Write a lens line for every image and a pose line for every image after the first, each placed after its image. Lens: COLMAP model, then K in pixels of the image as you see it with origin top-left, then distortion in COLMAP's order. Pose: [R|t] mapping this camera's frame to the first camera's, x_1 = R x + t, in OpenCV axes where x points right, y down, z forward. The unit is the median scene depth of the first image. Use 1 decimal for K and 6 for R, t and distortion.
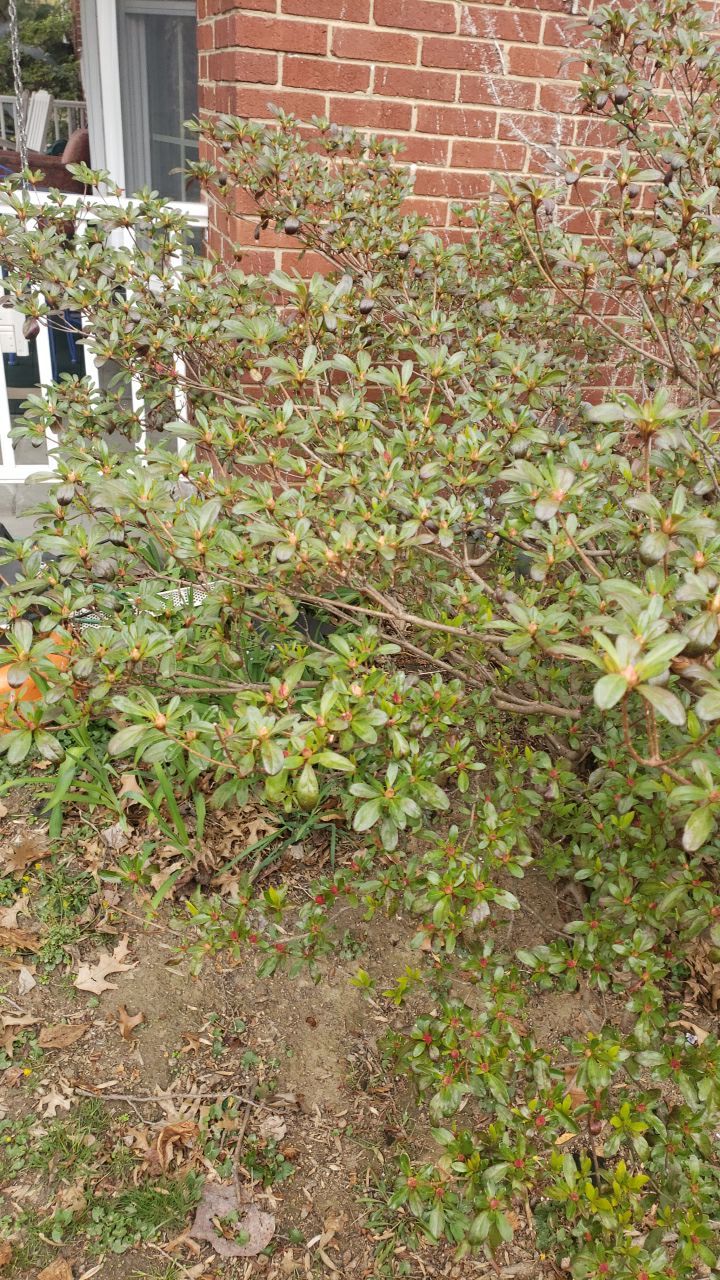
lens RADIAL K [[944.5, 0, 429.8], [0, 944.5, 647.4], [0, 0, 1]] dist [-0.001407, 0.029842]
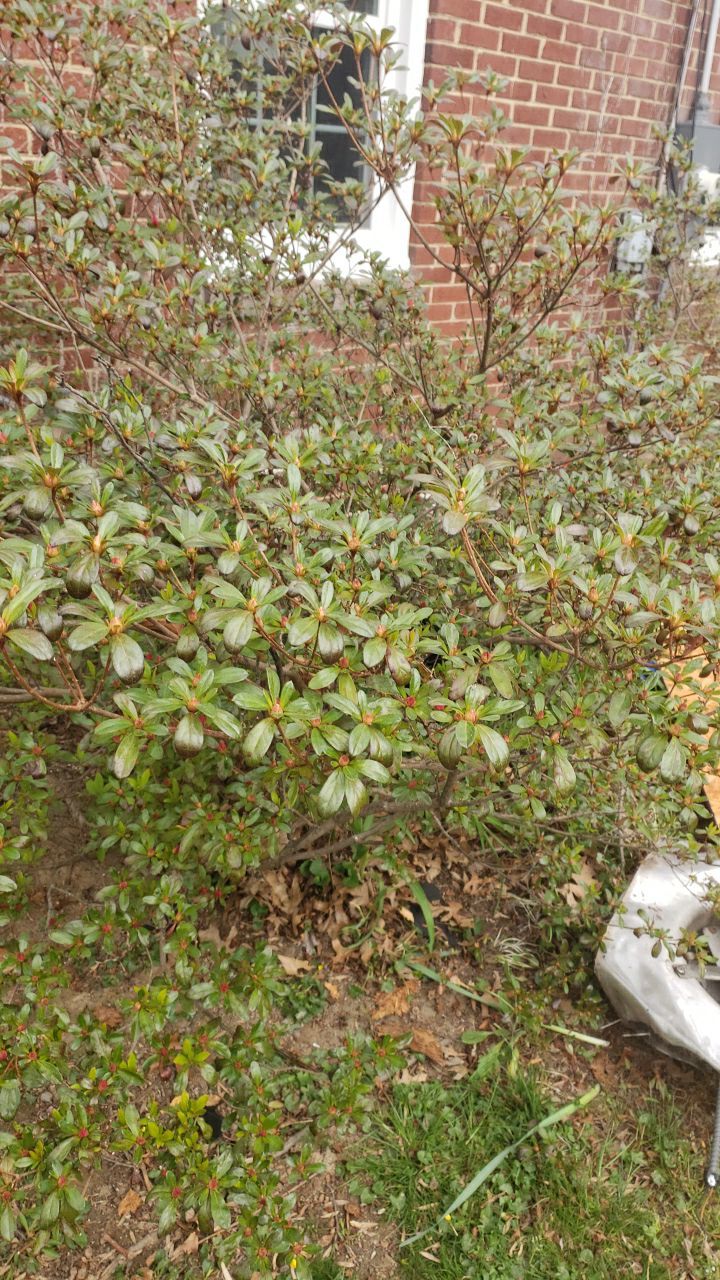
lens RADIAL K [[938.4, 0, 376.4], [0, 938.4, 646.2], [0, 0, 1]] dist [0.015851, 0.001518]
pose [[0.903564, -0.206313, 0.375508, 0.124376], [0.200259, 0.978167, 0.055556, 0.052234], [-0.378772, 0.025000, 0.925152, -0.070276]]
